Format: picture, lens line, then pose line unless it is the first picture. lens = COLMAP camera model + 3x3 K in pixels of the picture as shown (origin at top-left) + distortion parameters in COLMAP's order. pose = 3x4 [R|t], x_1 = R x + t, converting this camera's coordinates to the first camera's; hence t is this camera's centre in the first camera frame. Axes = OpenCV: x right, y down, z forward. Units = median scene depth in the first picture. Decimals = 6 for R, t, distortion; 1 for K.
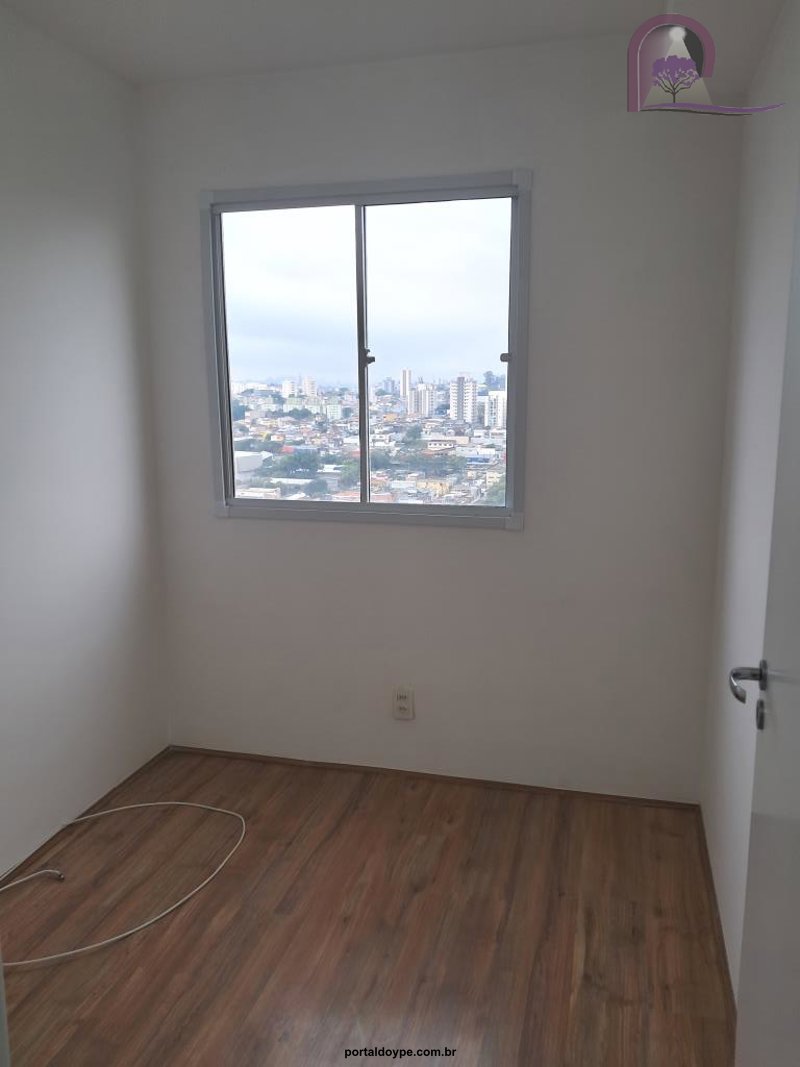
lens RADIAL K [[863.9, 0, 397.2], [0, 863.9, 507.8], [0, 0, 1]] dist [0.136491, 0.000595]
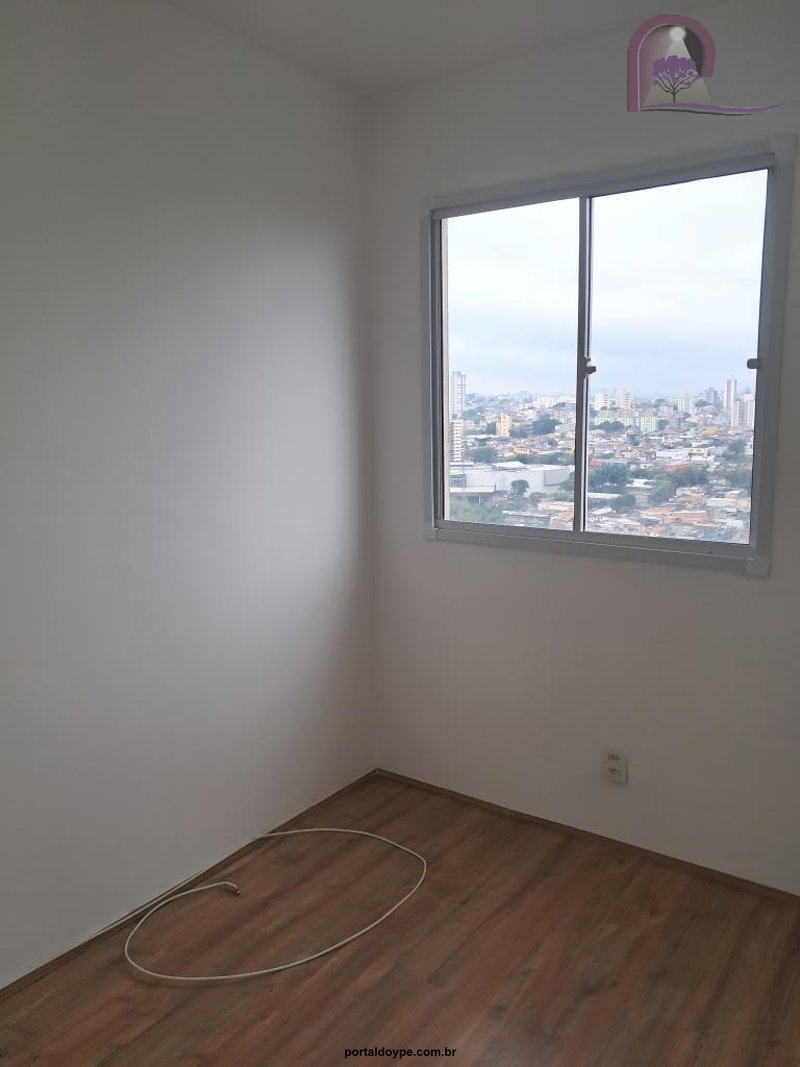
lens RADIAL K [[863.4, 0, 403.2], [0, 863.4, 529.0], [0, 0, 1]] dist [0.071919, -0.005770]
pose [[0.941095, 0.044267, -0.335231, 0.102774], [-0.040898, 0.999017, 0.017106, -0.018979], [0.335659, -0.002388, 0.941981, 0.121841]]
